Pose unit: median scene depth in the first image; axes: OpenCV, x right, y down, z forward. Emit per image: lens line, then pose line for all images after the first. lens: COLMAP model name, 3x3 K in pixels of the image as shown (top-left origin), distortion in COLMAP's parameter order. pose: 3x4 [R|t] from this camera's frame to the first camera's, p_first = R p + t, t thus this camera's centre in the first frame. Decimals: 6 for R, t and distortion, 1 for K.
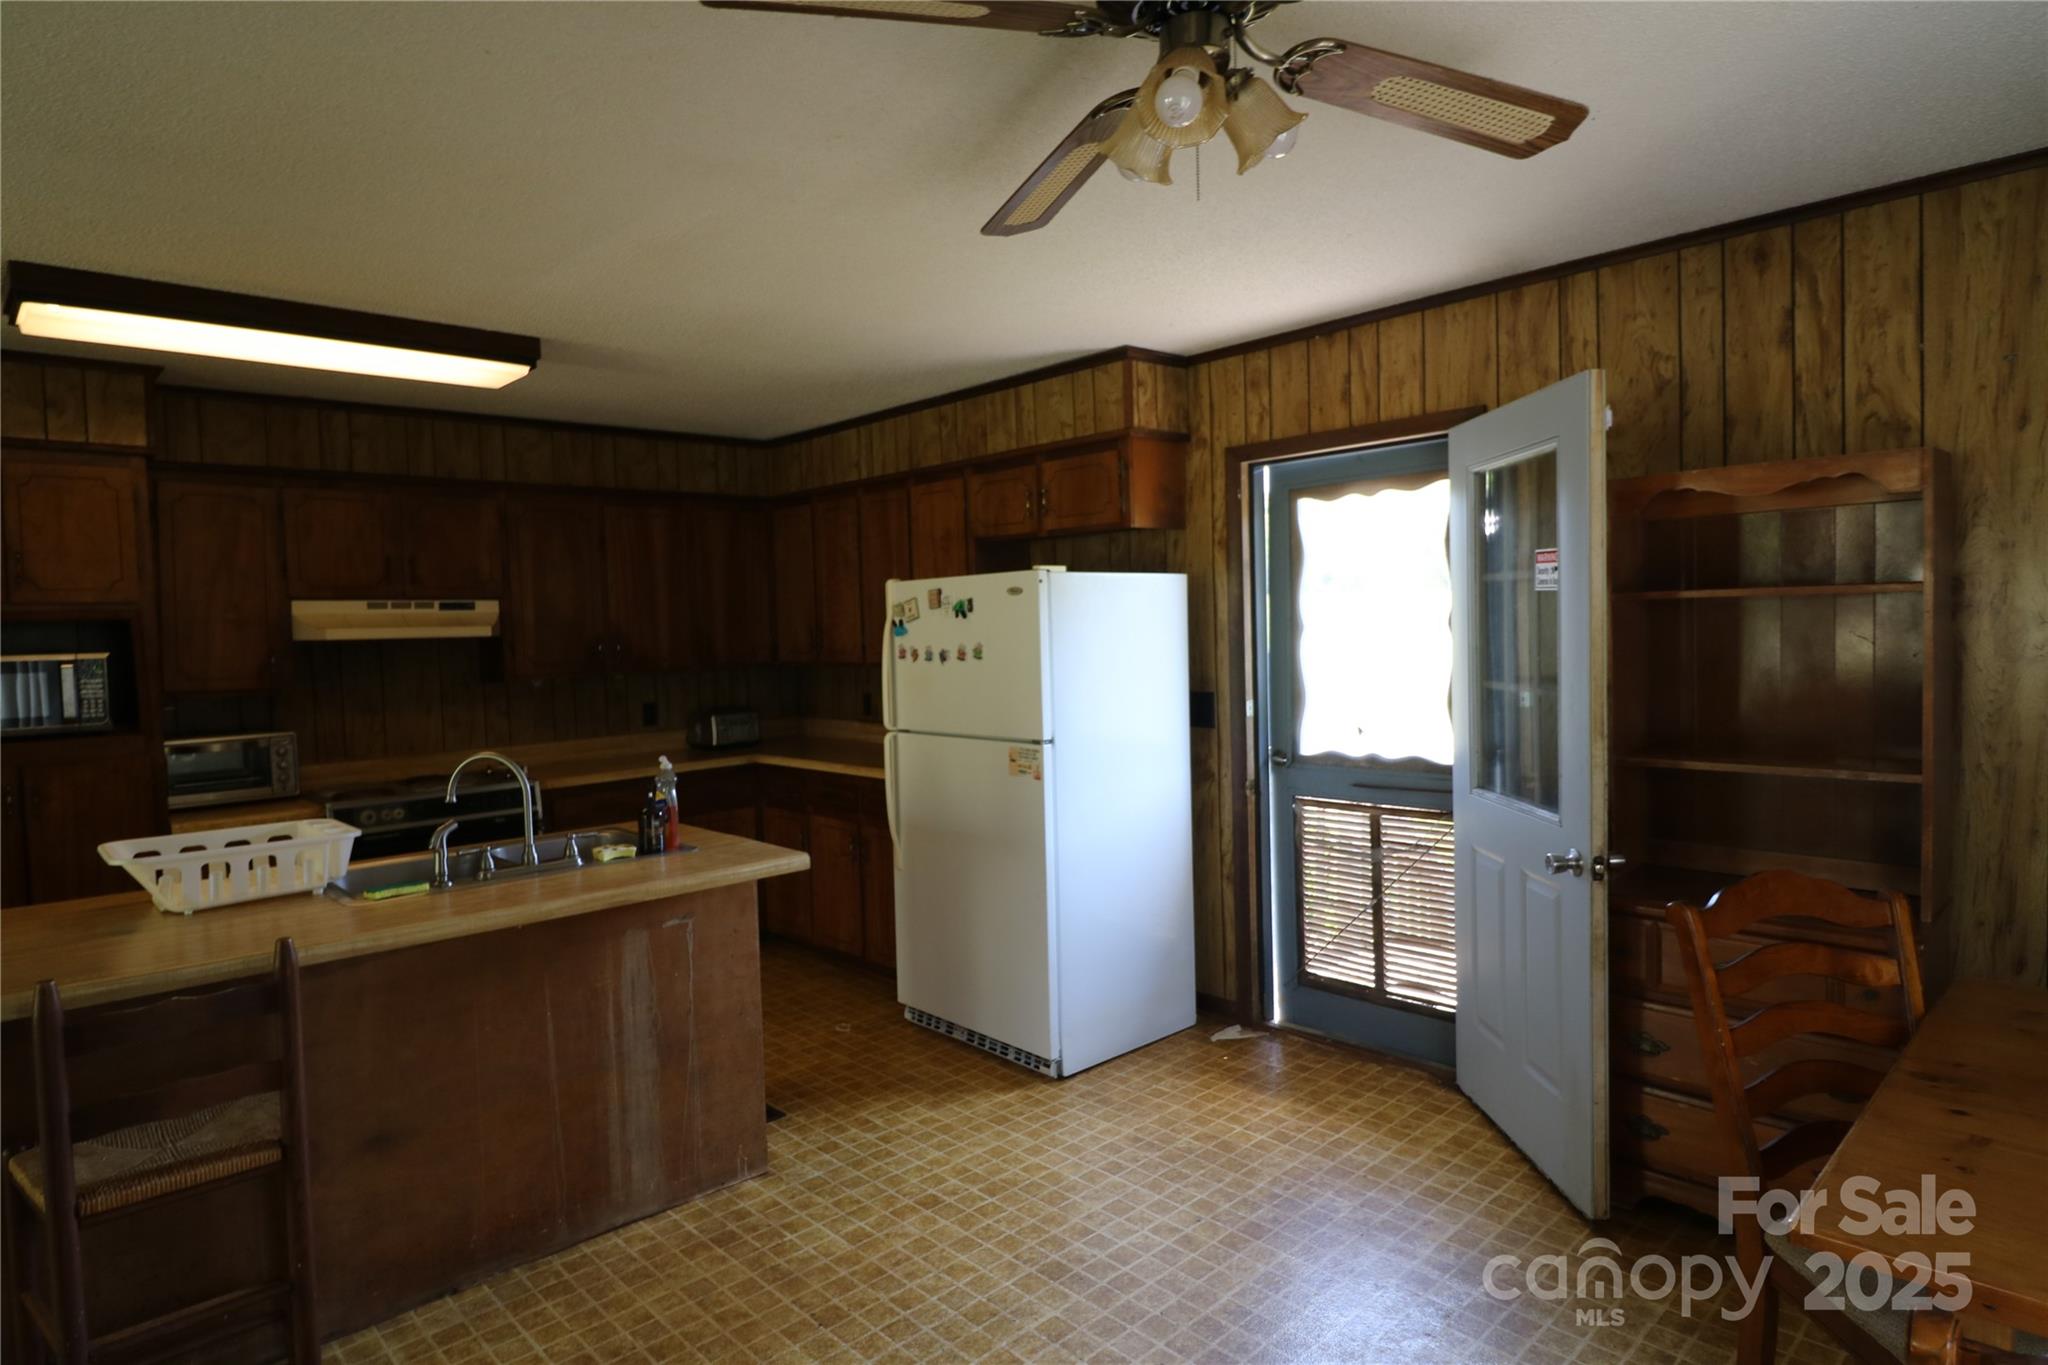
lens RADIAL K [[1128.1, 0, 1025.4], [0, 1128.1, 677.1], [0, 0, 1]] dist [-0.002096, -0.006922]
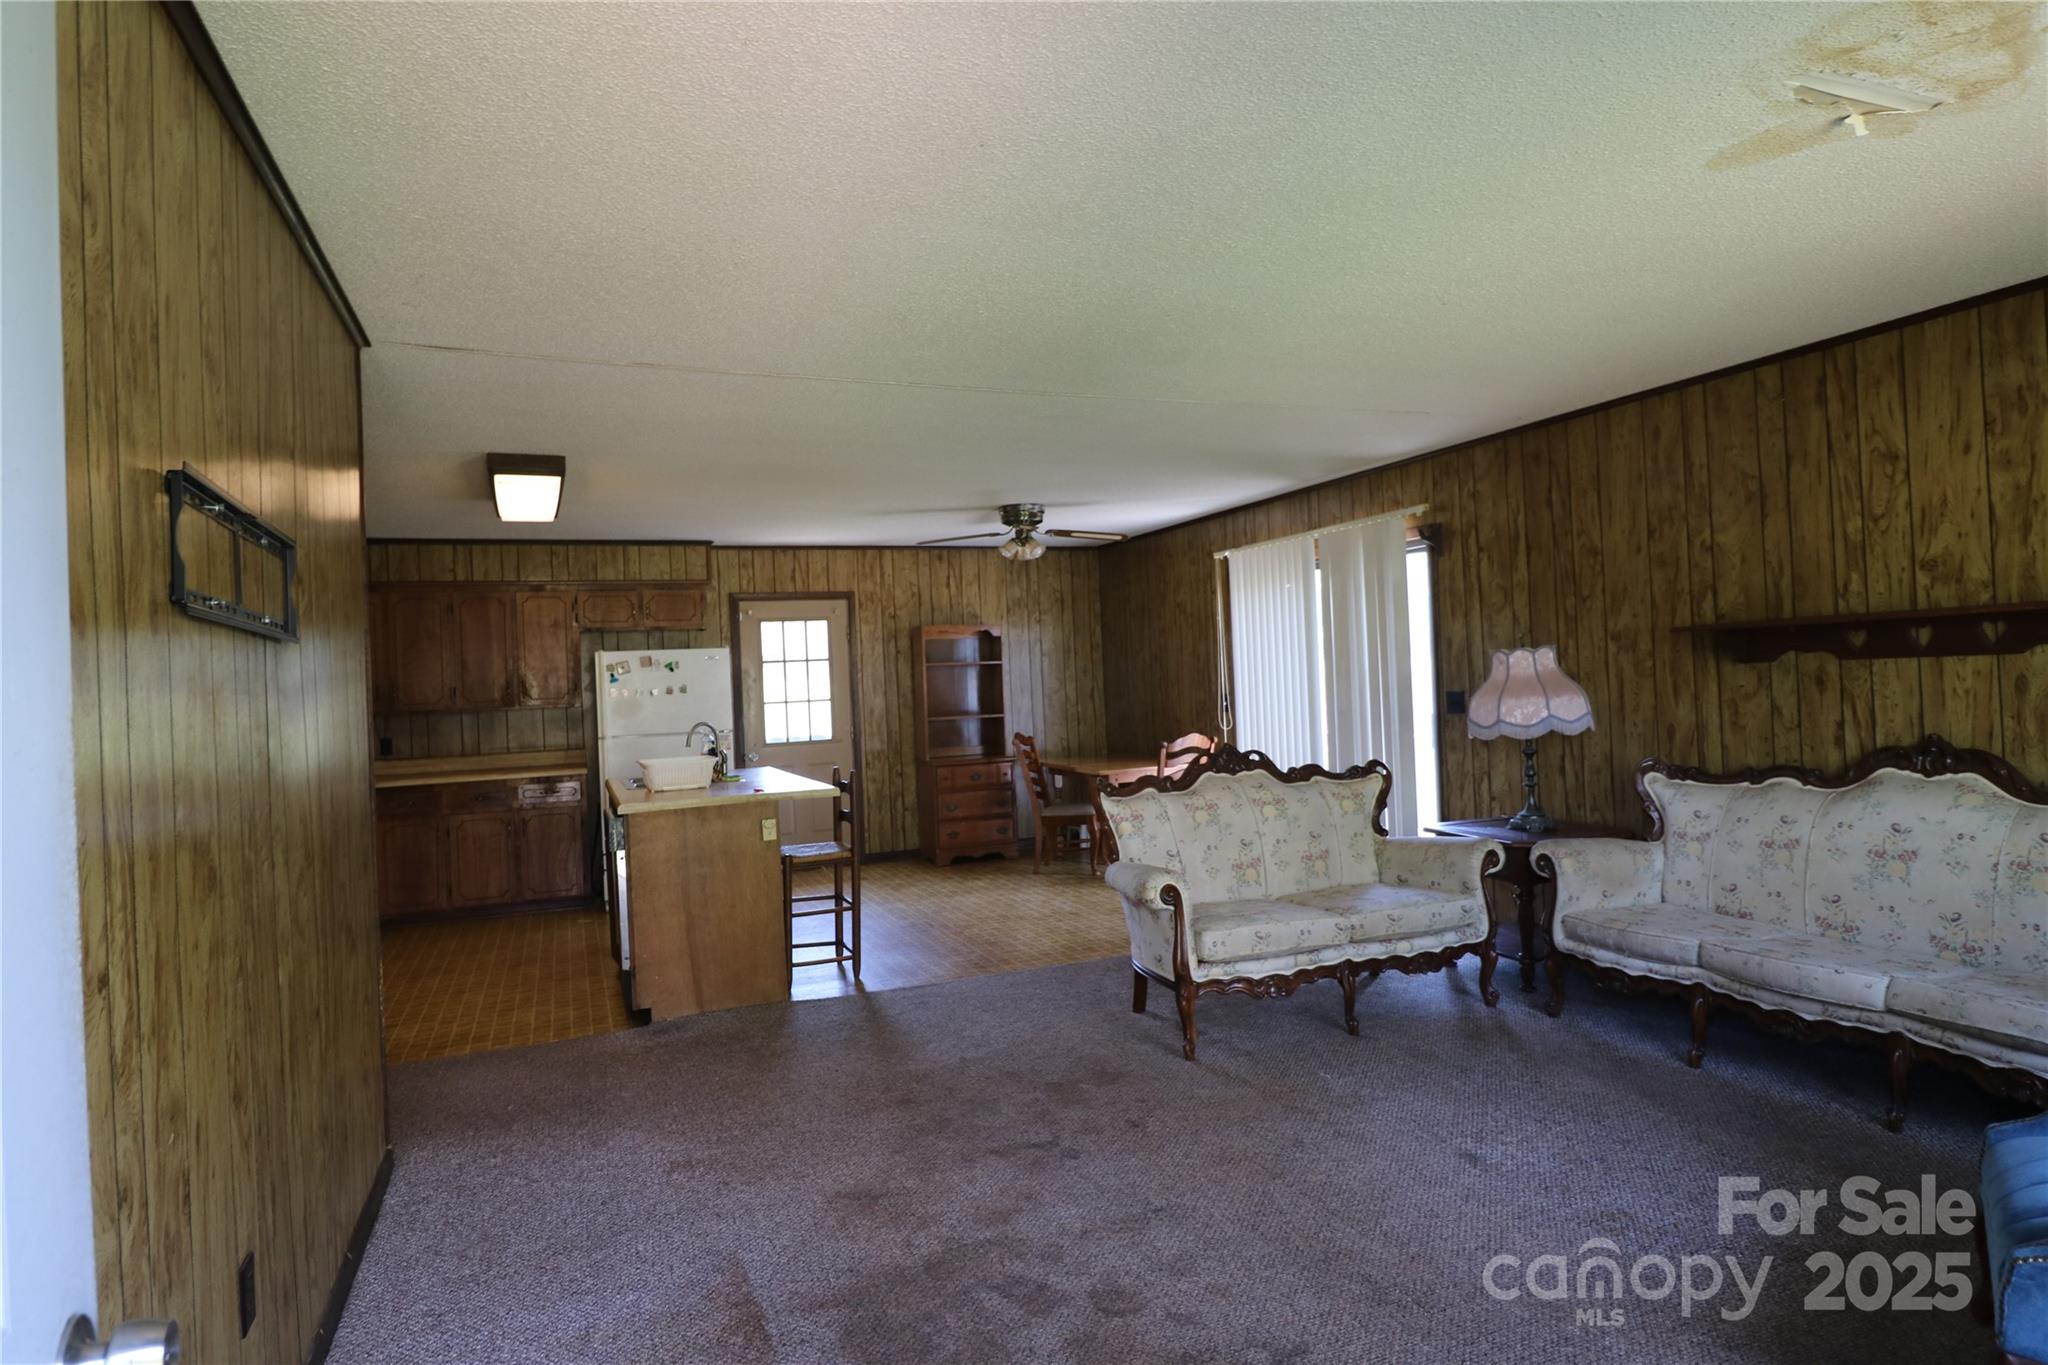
lens RADIAL K [[1128.1, 0, 1020.6], [0, 1128.1, 681.6], [0, 0, 1]] dist [-0.002096, -0.006922]
pose [[0.364439, 0.013298, 0.931132, -1.605347], [0.073905, 0.996331, -0.043155, 0.089511], [-0.928290, 0.084543, 0.362119, -0.233966]]
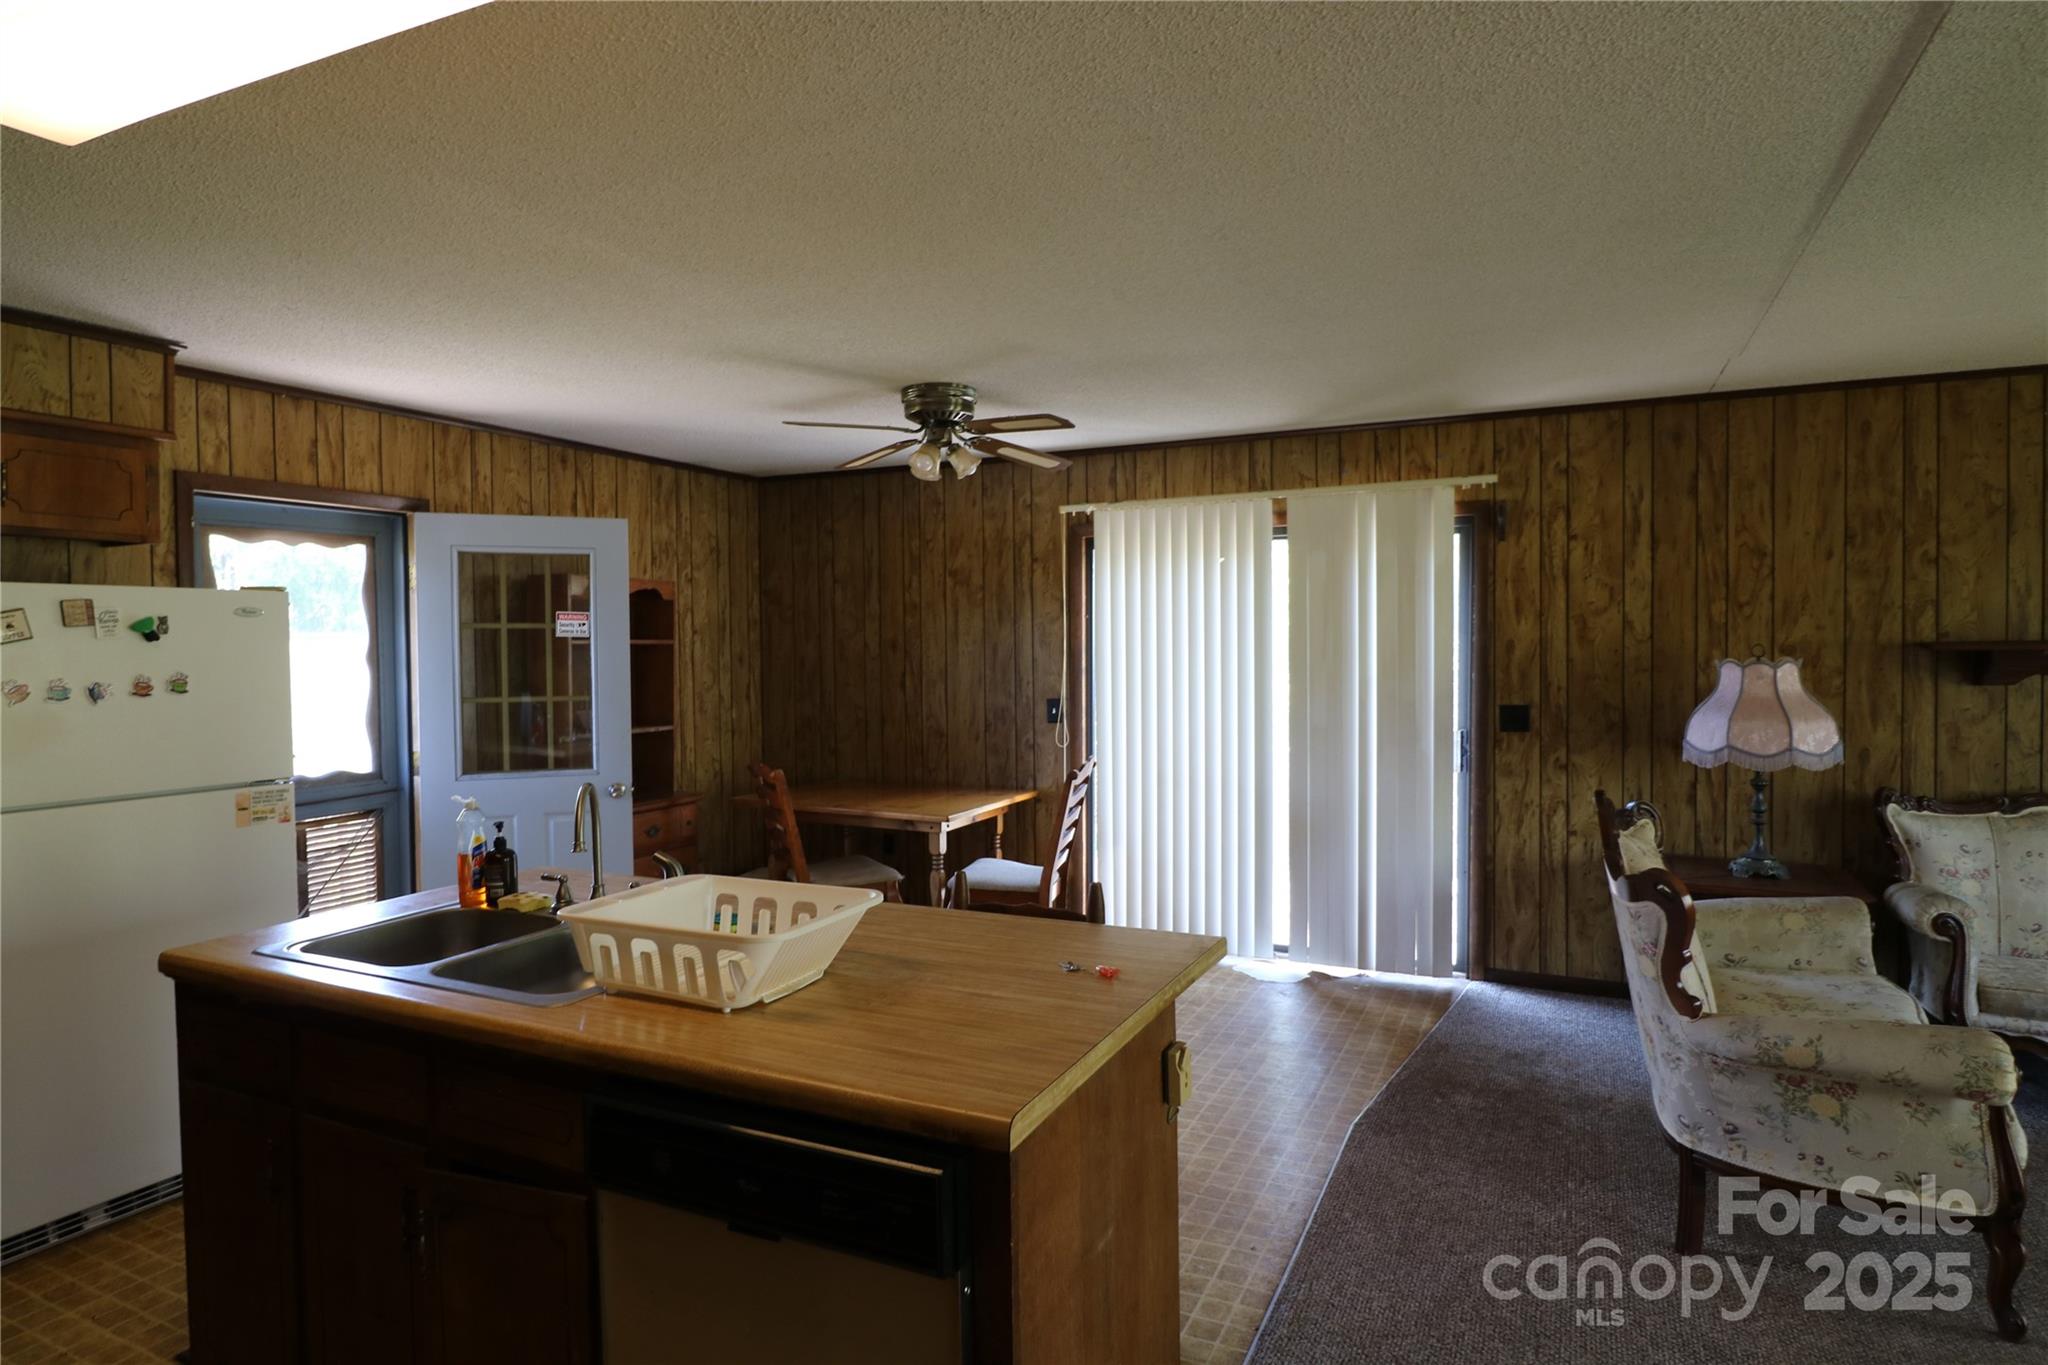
lens RADIAL K [[1128.1, 0, 1019.1], [0, 1128.1, 673.8], [0, 0, 1]] dist [-0.002096, -0.006922]
pose [[-0.349435, 0.007264, 0.936932, -0.978928], [0.061167, 0.998014, 0.015075, -0.005215], [-0.934962, 0.062577, -0.349185, 0.709410]]
